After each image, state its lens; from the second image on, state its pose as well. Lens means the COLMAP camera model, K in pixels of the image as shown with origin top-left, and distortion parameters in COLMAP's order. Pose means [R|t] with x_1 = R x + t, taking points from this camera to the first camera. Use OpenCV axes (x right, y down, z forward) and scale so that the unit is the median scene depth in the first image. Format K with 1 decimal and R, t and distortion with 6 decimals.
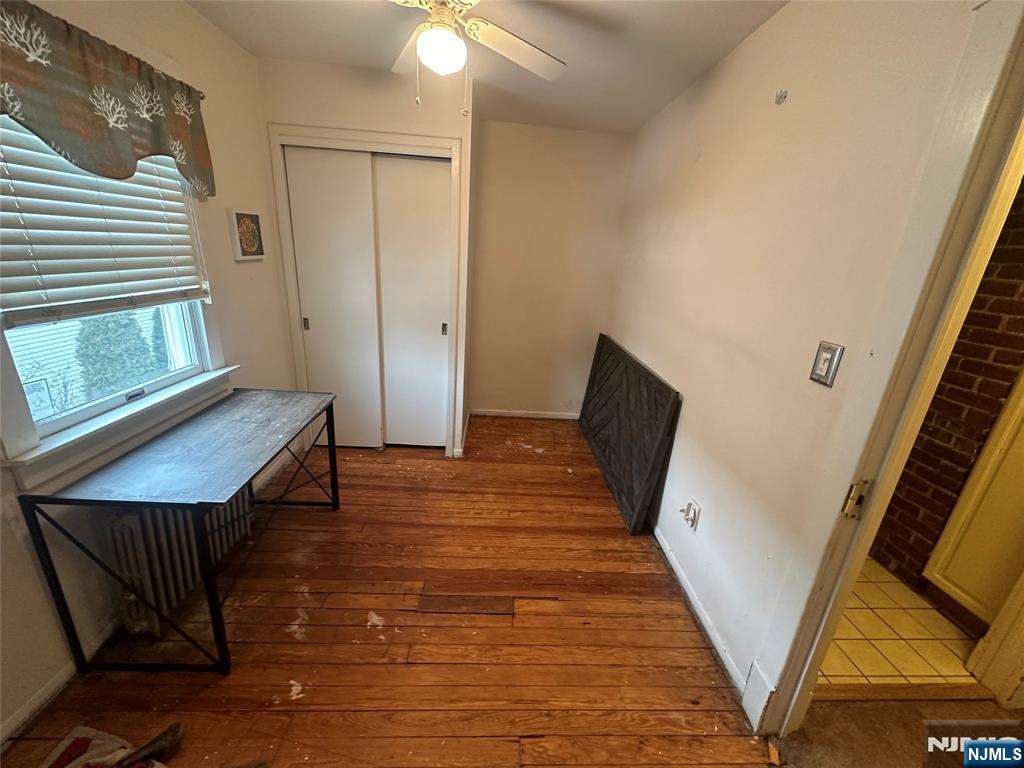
lens RADIAL K [[405.9, 0, 513.2], [0, 405.9, 382.2], [0, 0, 1]] dist [-0.003204, 0.000301]
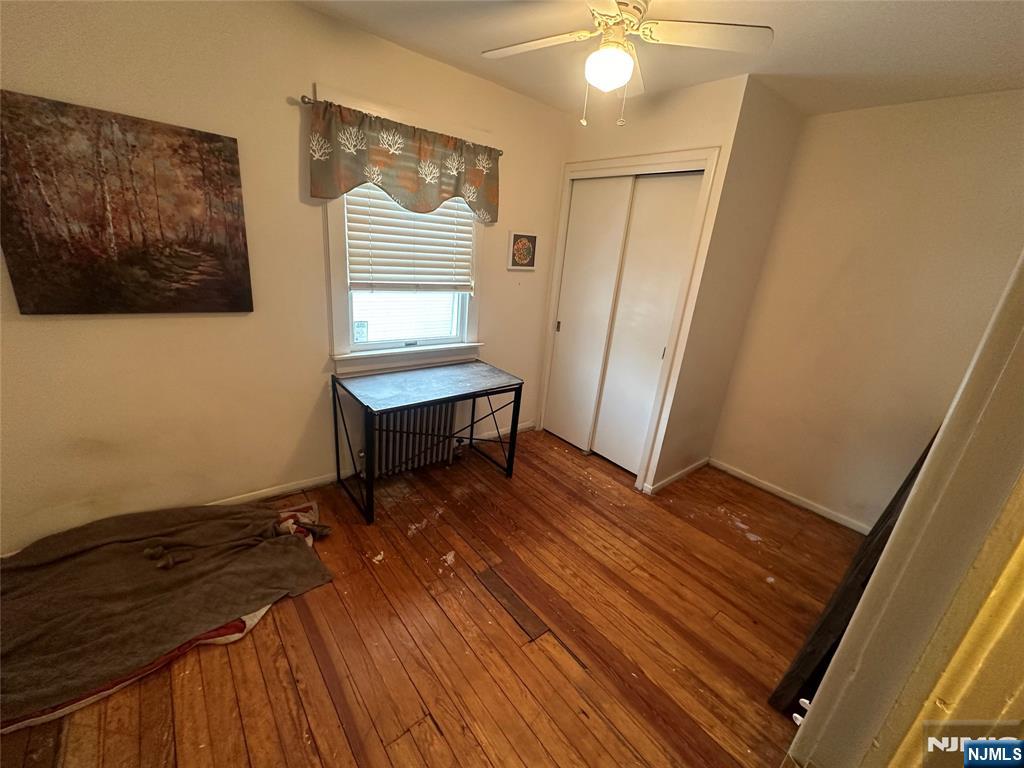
lens RADIAL K [[405.9, 0, 512.3], [0, 405.9, 382.6], [0, 0, 1]] dist [-0.003204, 0.000301]
pose [[0.610831, 0.244521, -0.753057, 0.456843], [-0.292058, 0.953630, 0.072749, -0.046142], [0.735926, 0.175499, 0.653921, 0.207234]]
